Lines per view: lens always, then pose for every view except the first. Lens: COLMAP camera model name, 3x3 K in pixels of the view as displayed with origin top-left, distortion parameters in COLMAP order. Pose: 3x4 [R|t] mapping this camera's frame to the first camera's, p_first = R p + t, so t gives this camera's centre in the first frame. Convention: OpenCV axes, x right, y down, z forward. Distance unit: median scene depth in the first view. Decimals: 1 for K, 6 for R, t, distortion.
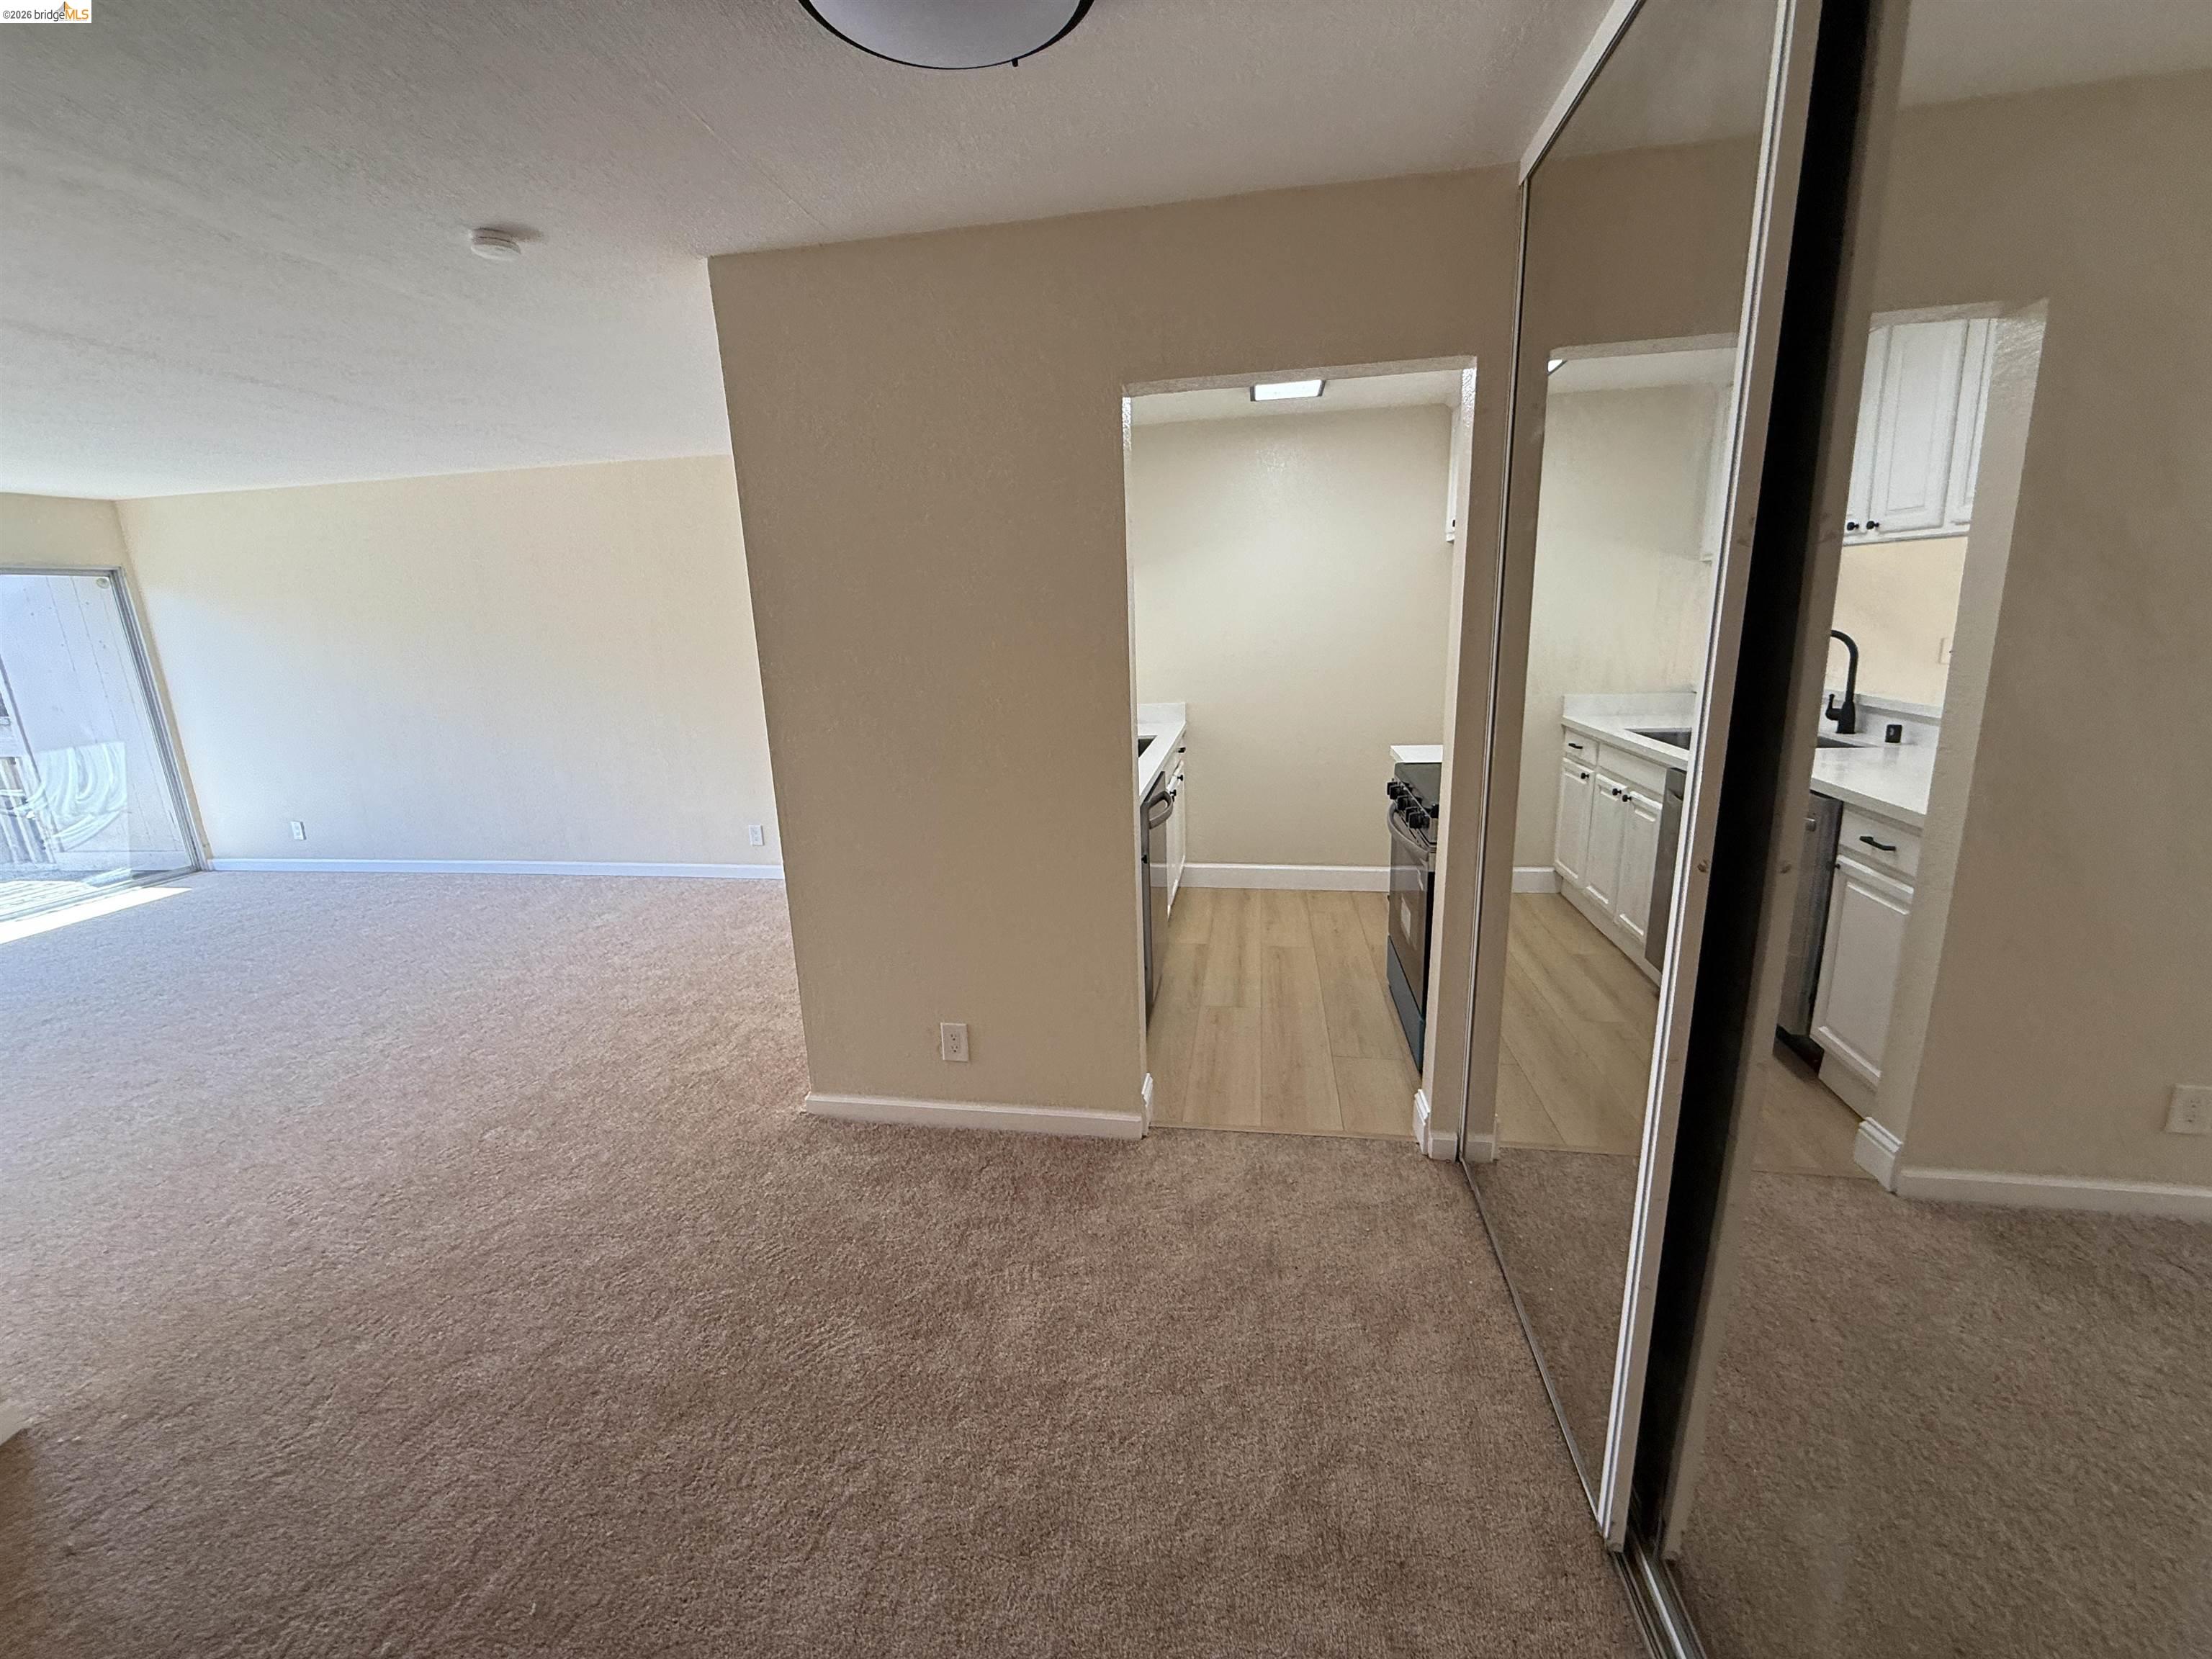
lens RADIAL K [[884.0, 0, 1099.0], [0, 884.0, 826.7], [0, 0, 1]] dist [0.002392, -0.000376]
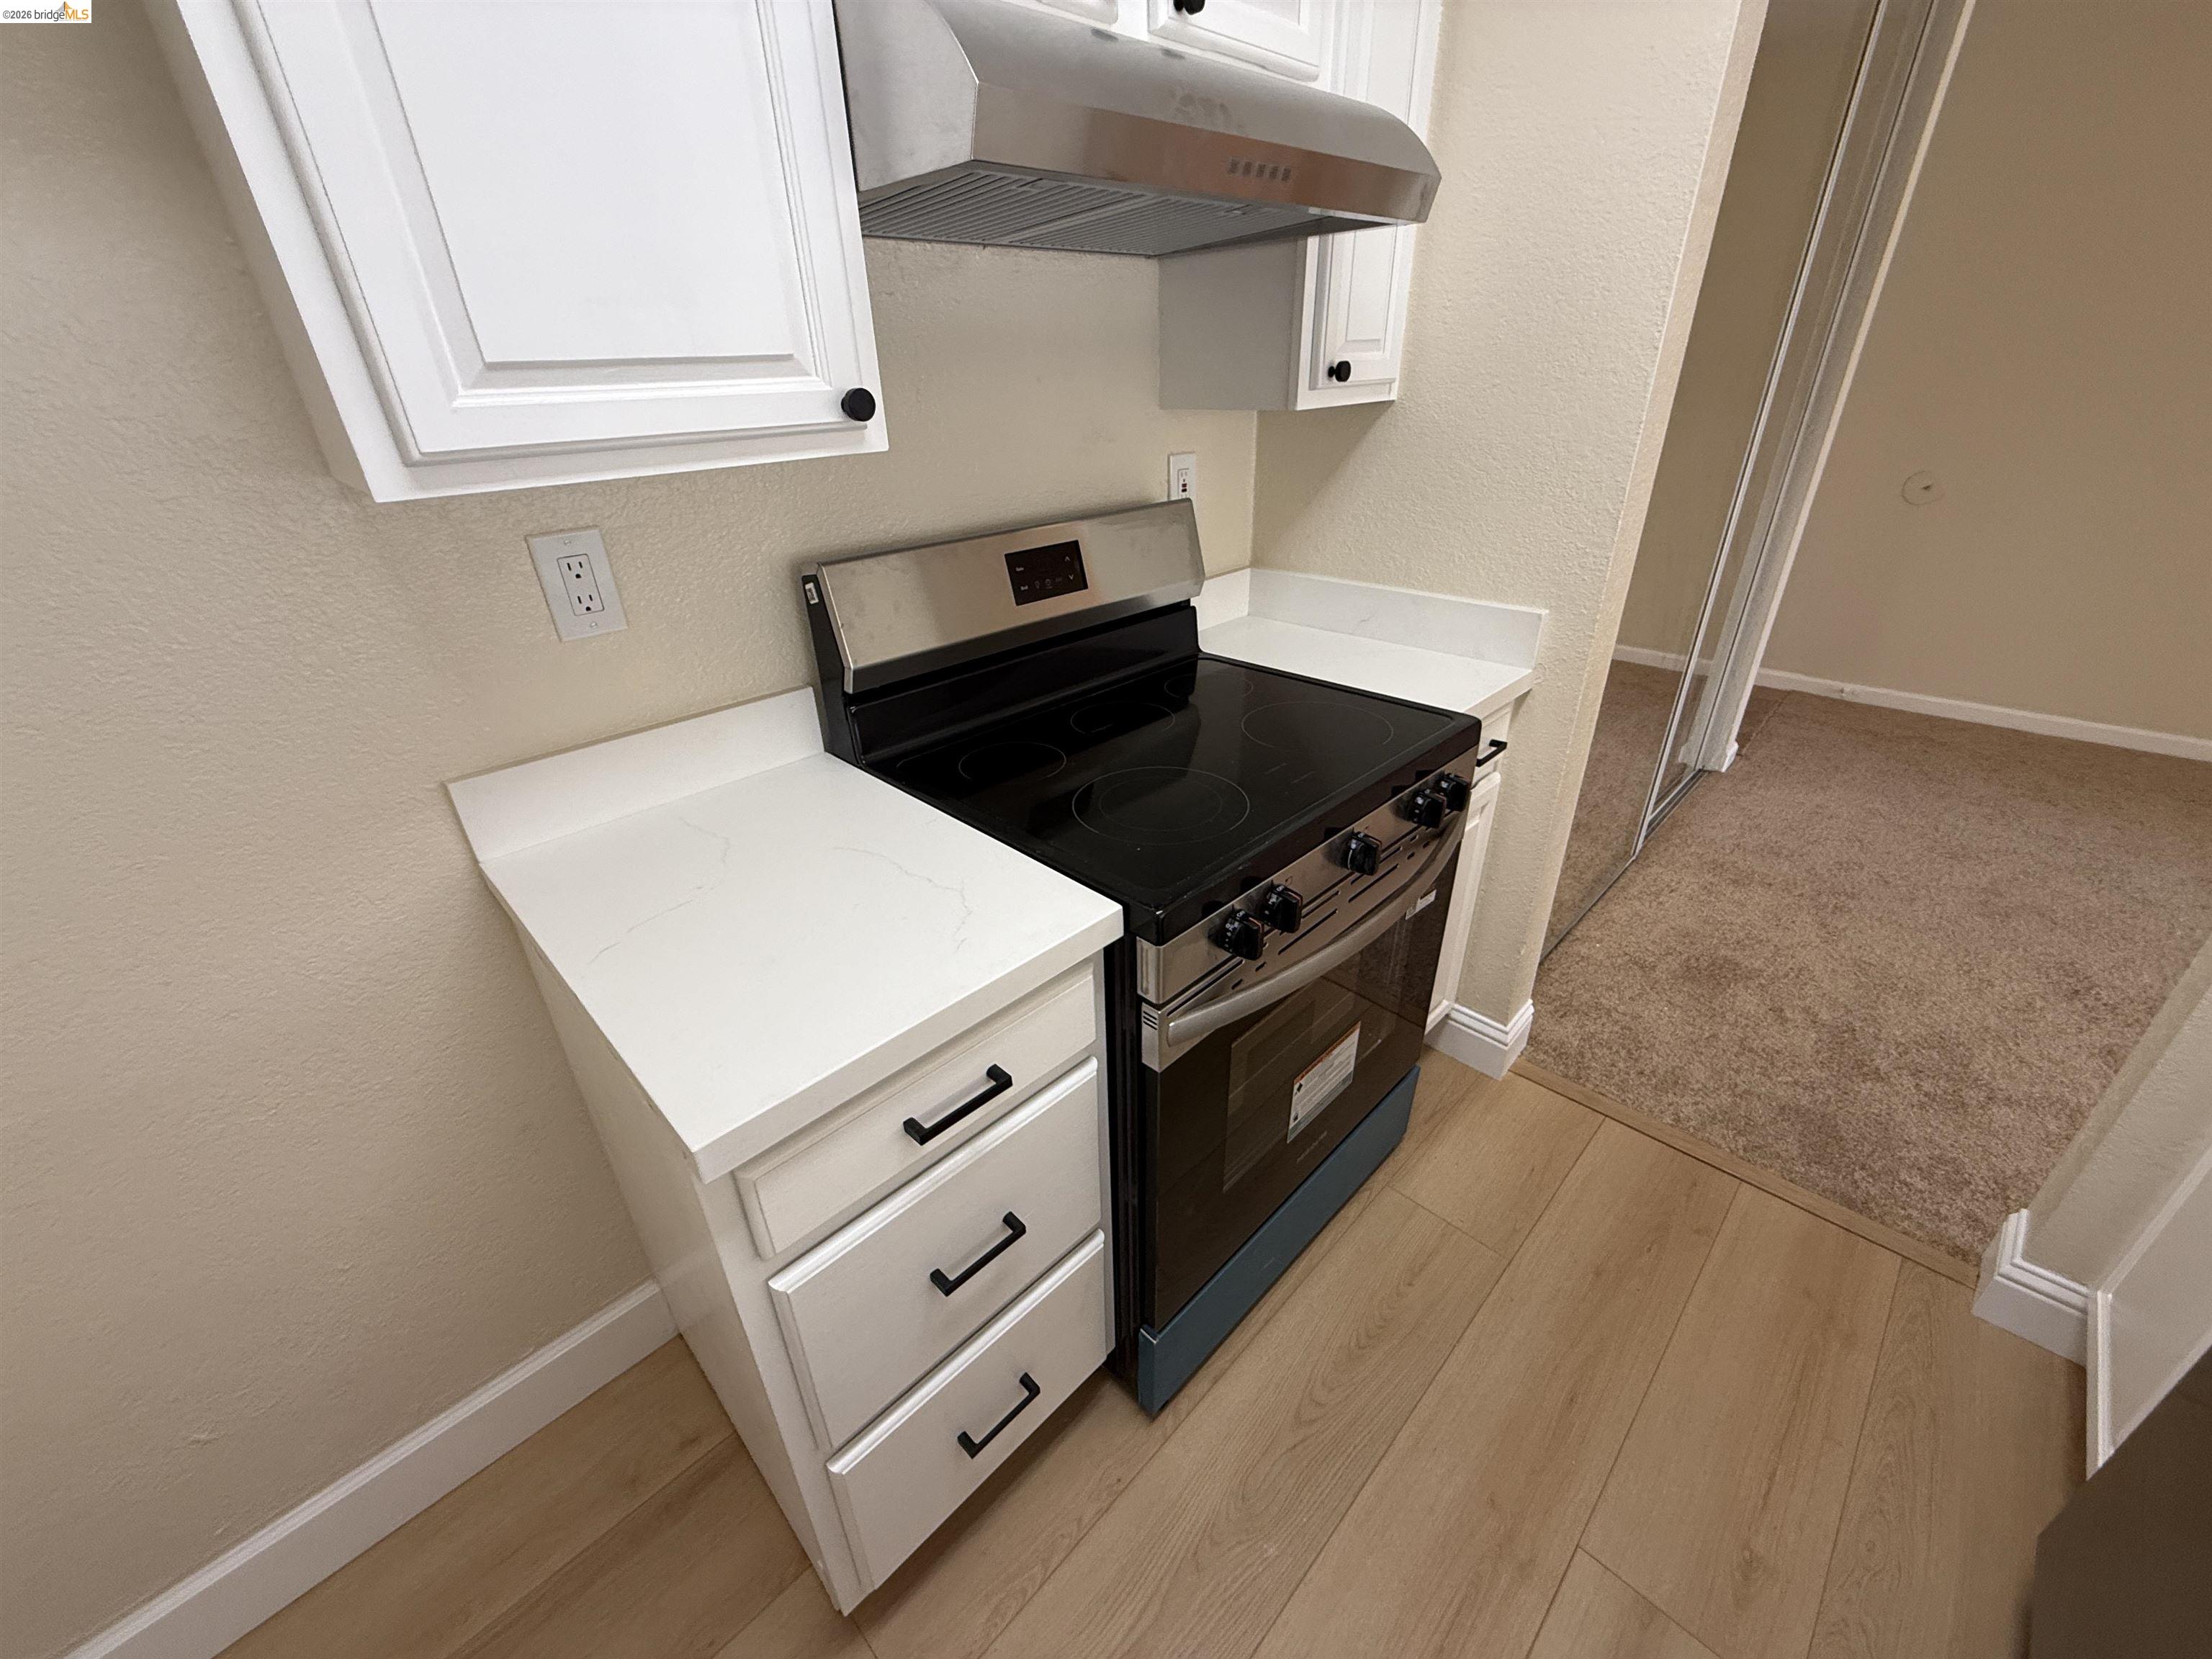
lens RADIAL K [[881.7, 0, 1096.9], [0, 881.7, 826.1], [0, 0, 1]] dist [0.000429, -0.000209]
pose [[-0.813756, -0.214203, 0.540295, 0.223507], [0.193379, 0.776859, 0.599245, -0.268873], [-0.548093, 0.592121, -0.590751, 1.208840]]
